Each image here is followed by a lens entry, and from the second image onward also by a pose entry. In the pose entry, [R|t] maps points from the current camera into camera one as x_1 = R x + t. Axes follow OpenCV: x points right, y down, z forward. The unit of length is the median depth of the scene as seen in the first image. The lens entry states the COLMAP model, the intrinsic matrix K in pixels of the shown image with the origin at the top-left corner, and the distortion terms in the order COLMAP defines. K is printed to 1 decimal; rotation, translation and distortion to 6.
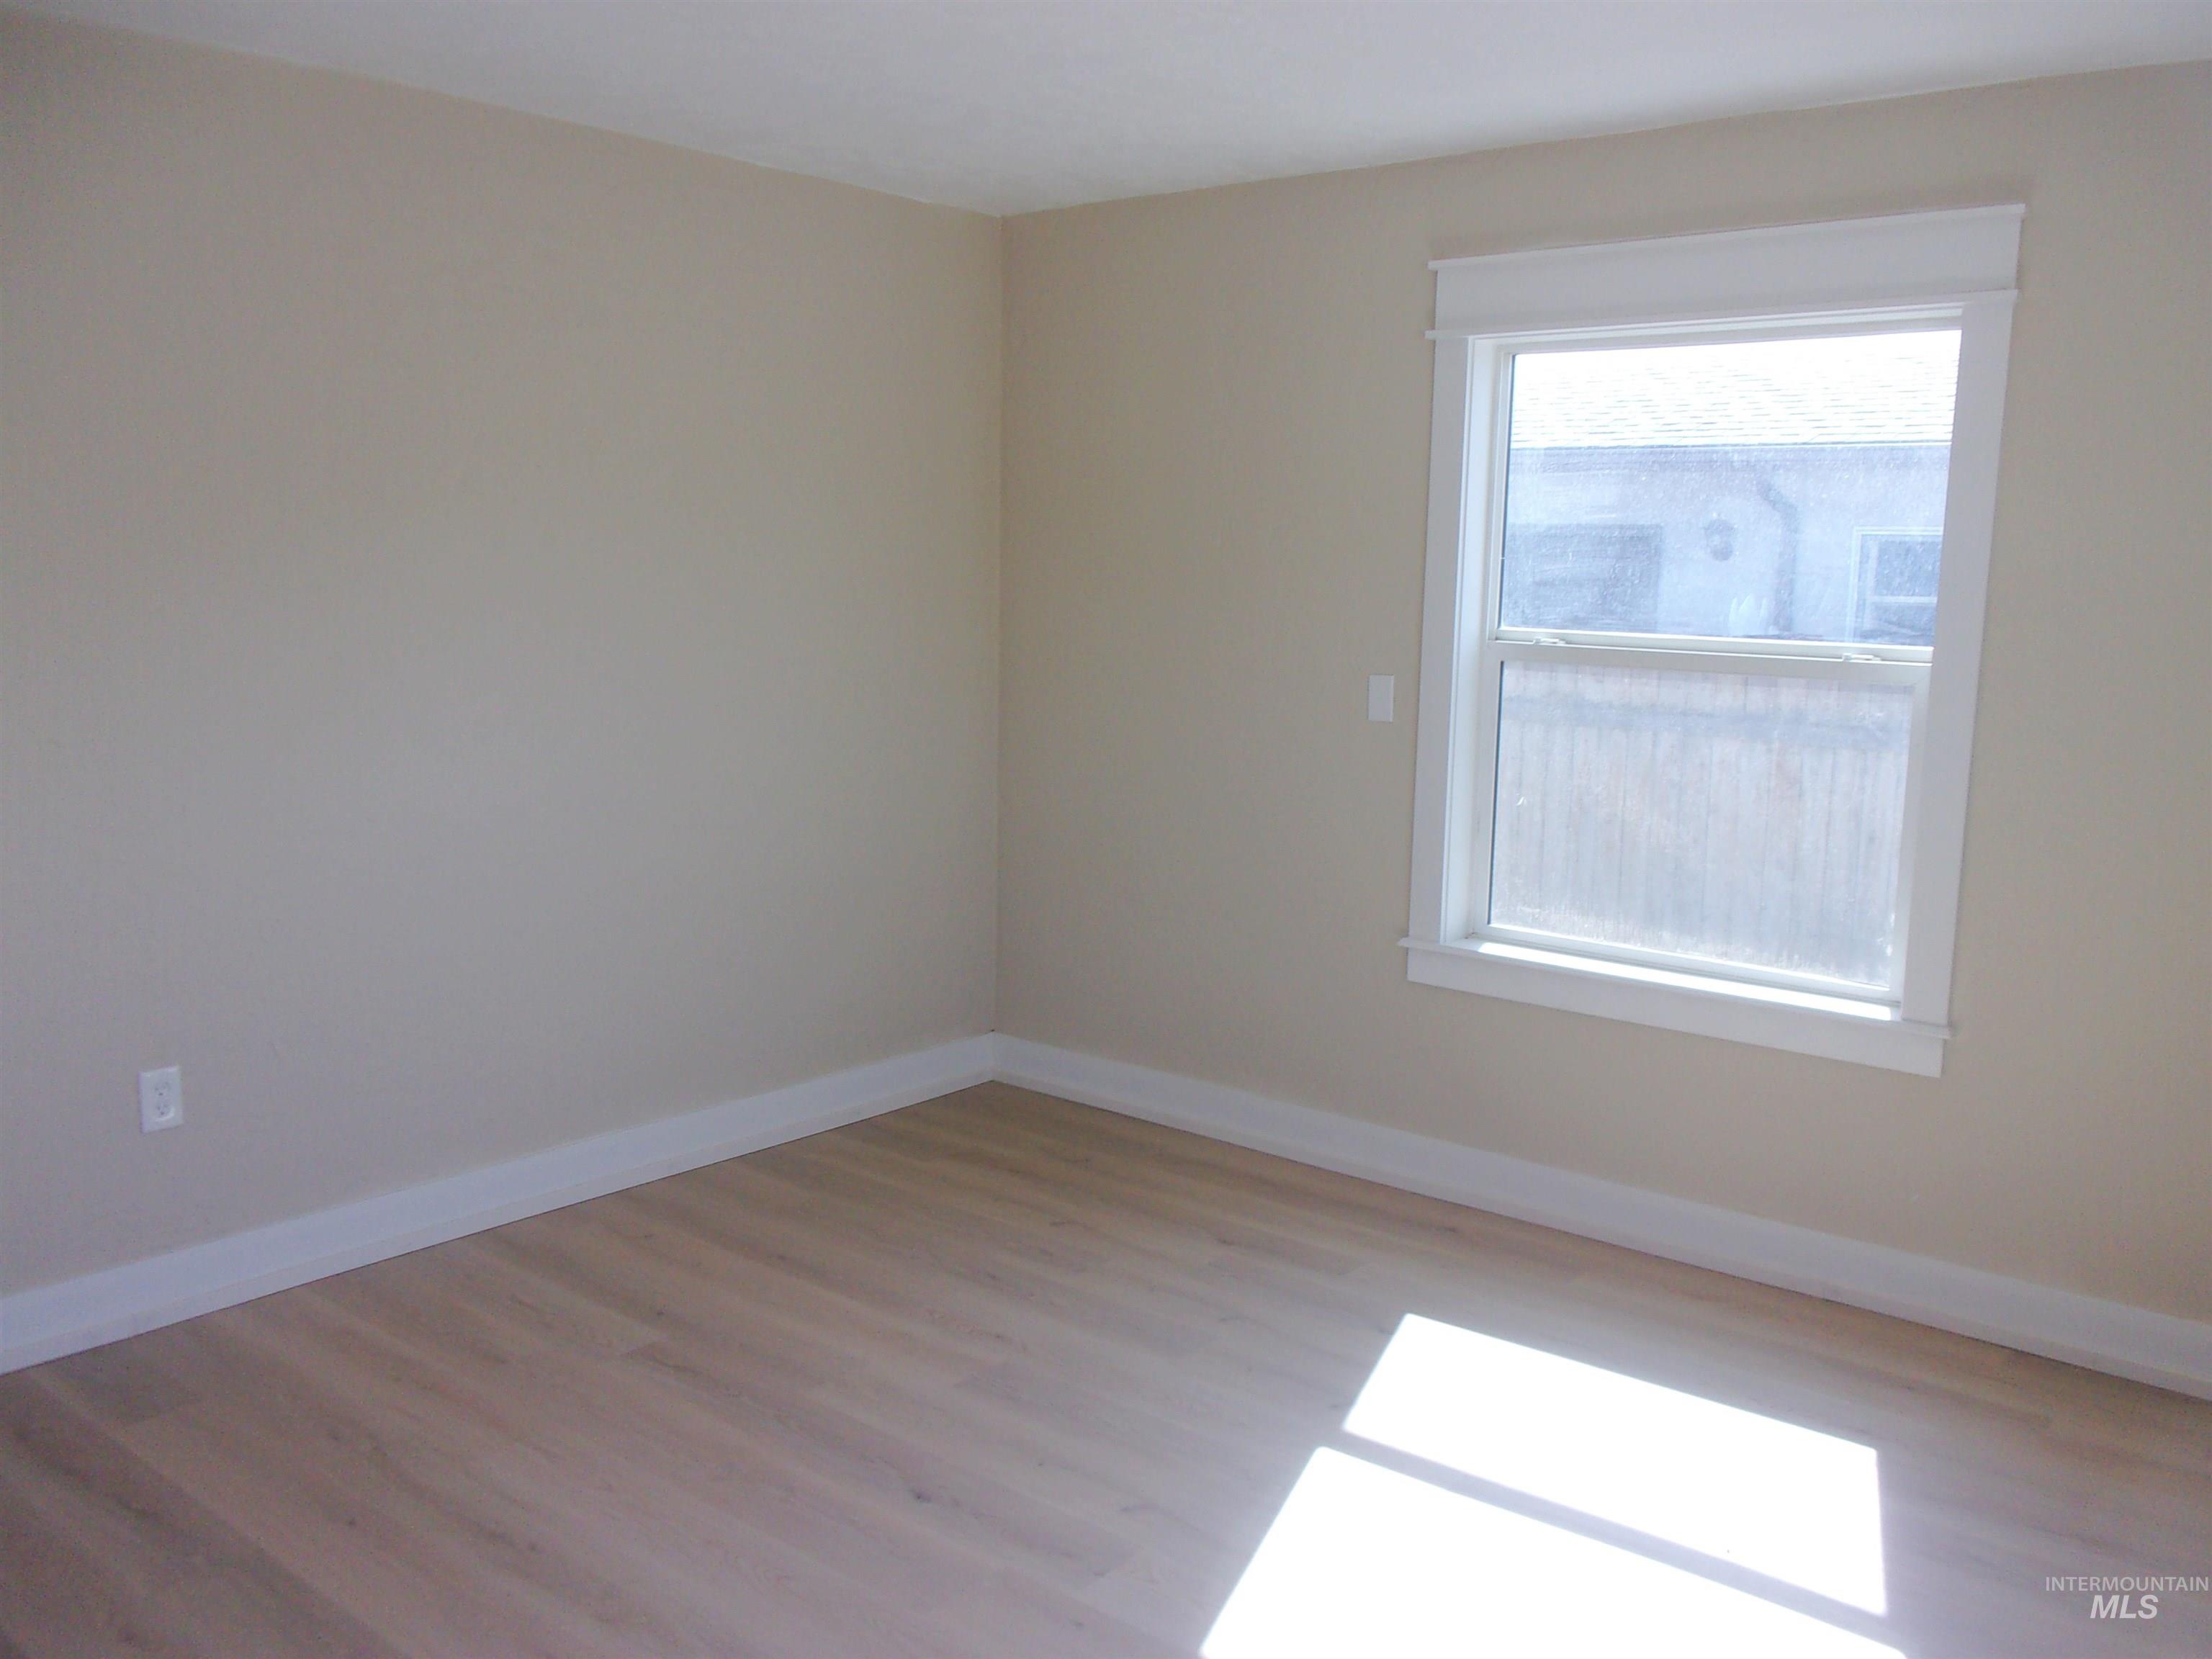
lens RADIAL K [[1822.8, 0, 1094.6], [0, 1822.8, 822.6], [0, 0, 1]] dist [0.005796, 0.013957]
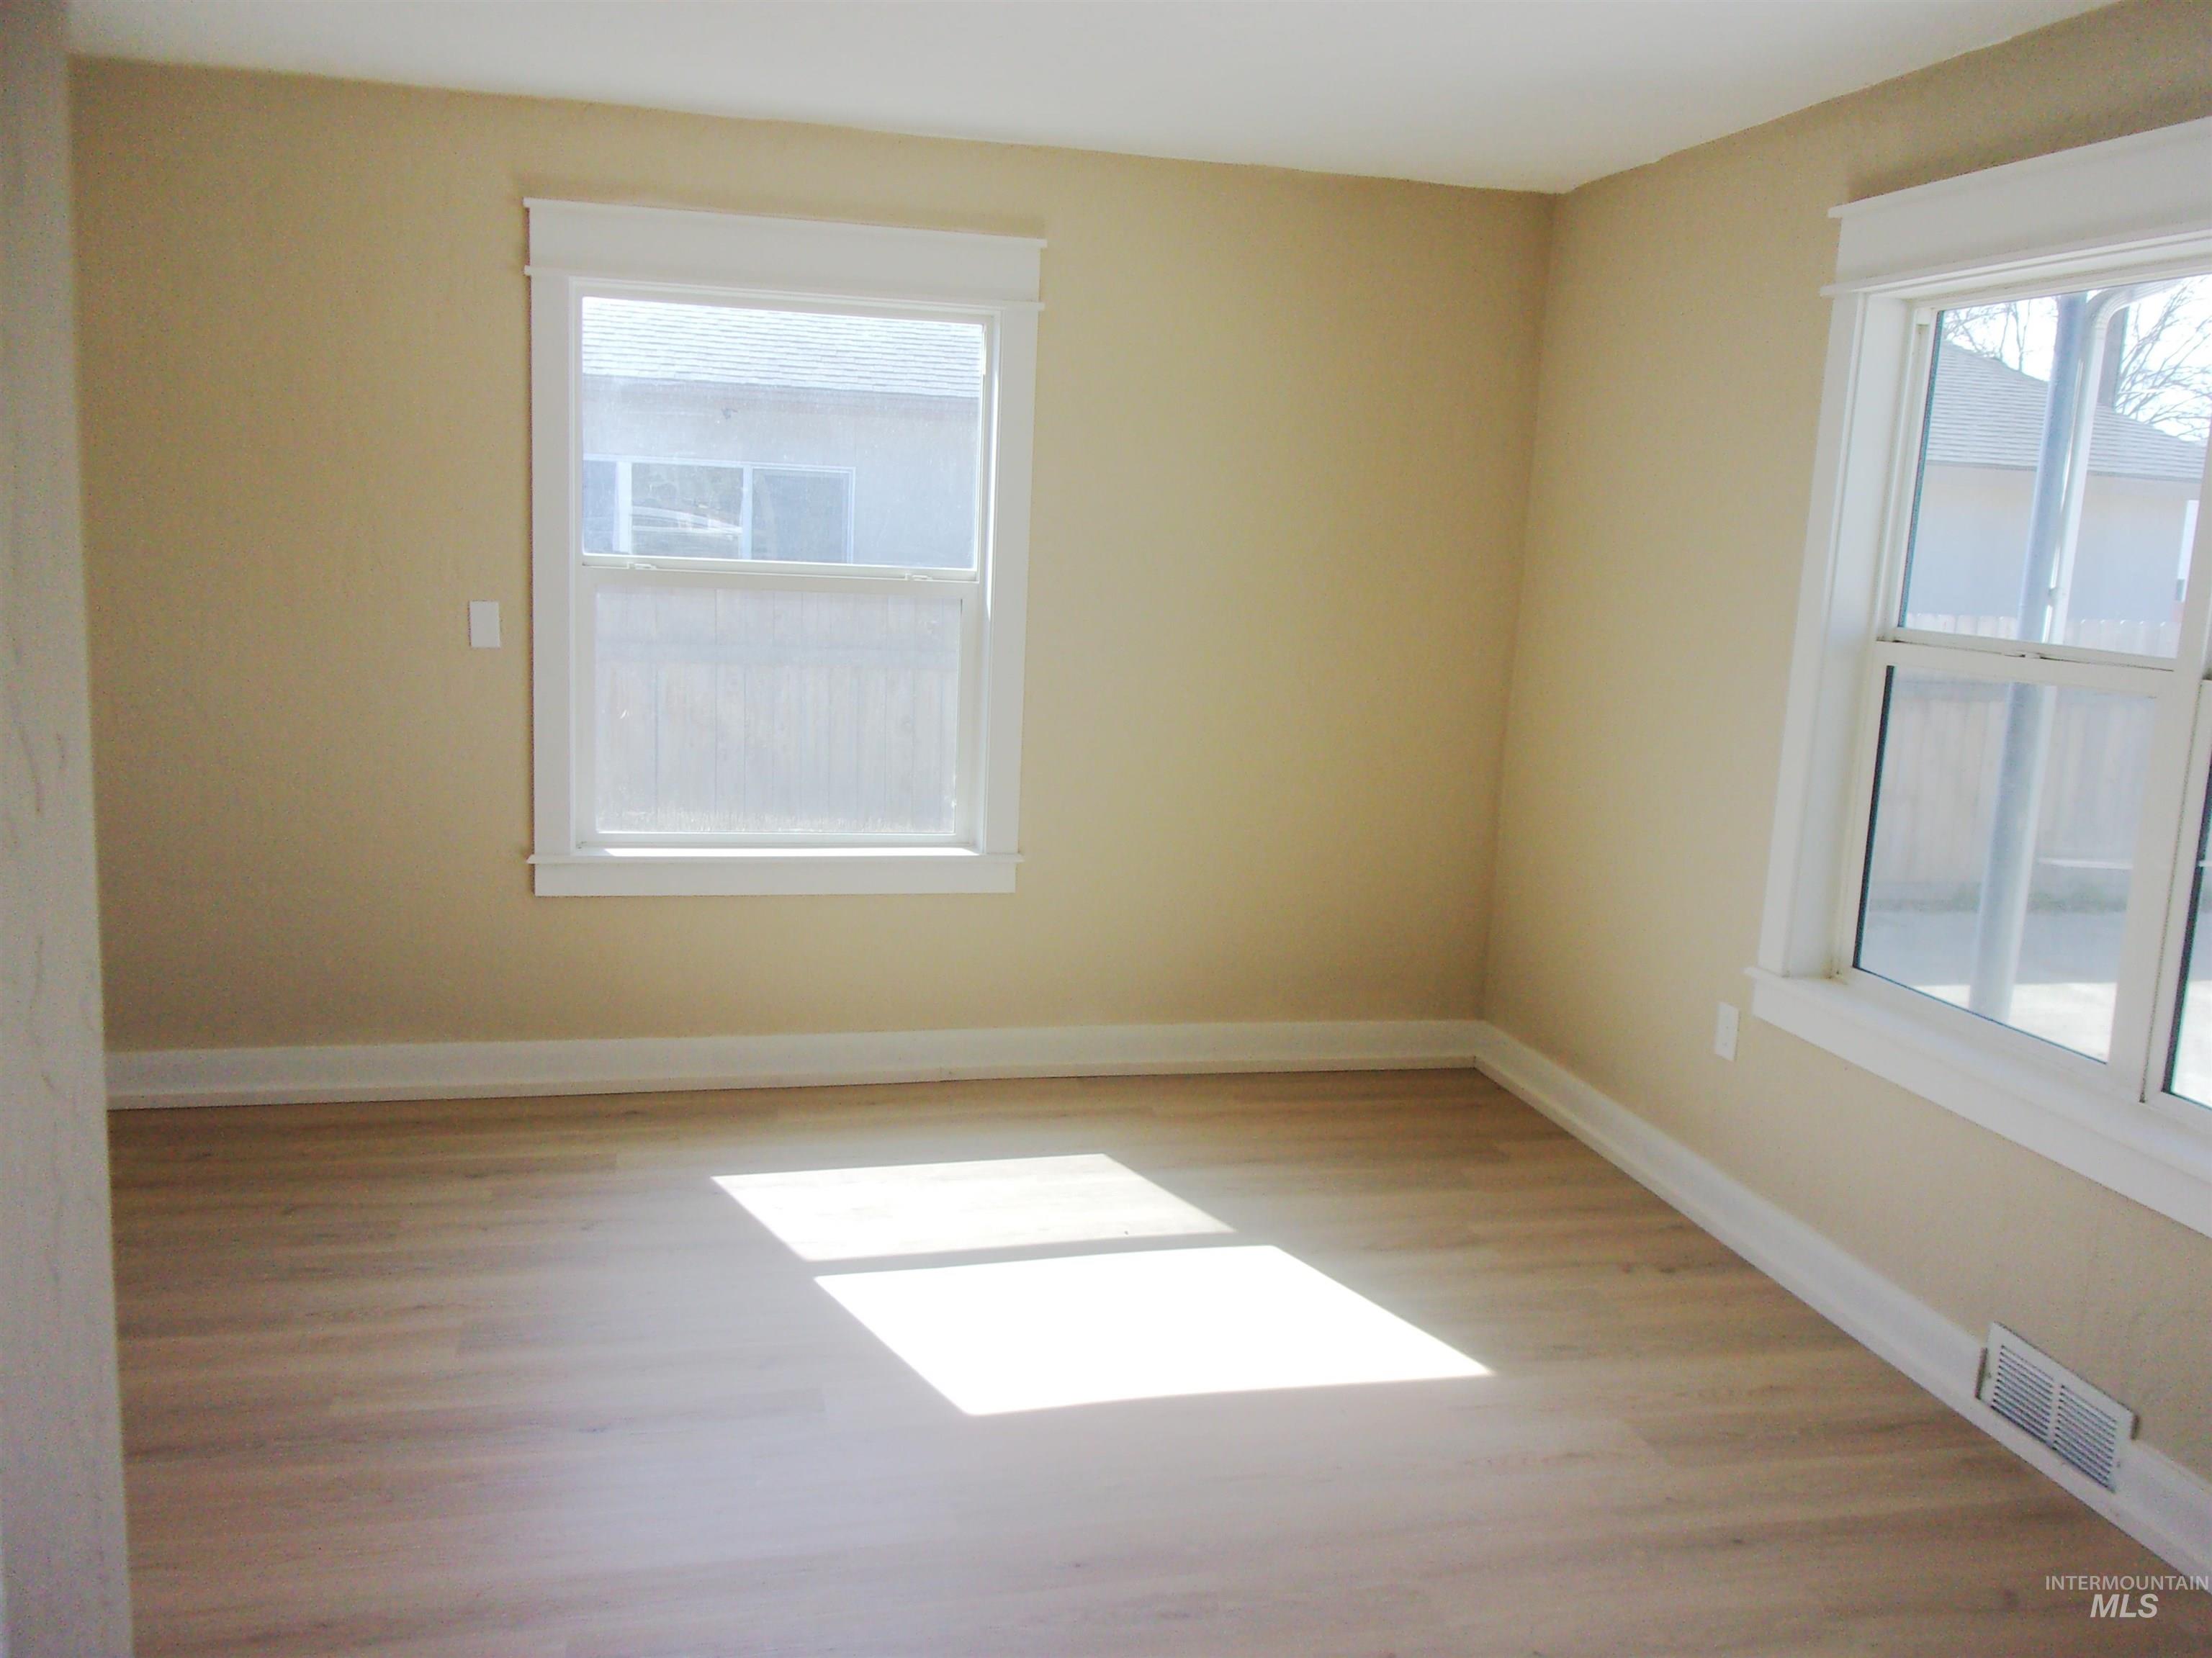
lens RADIAL K [[1822.6, 0, 1094.6], [0, 1822.6, 822.1], [0, 0, 1]] dist [0.005796, 0.013957]
pose [[0.618380, -0.124636, 0.775933, -0.475430], [0.085207, 0.992157, 0.091461, -0.025144], [-0.781246, 0.009557, 0.624150, 0.110396]]
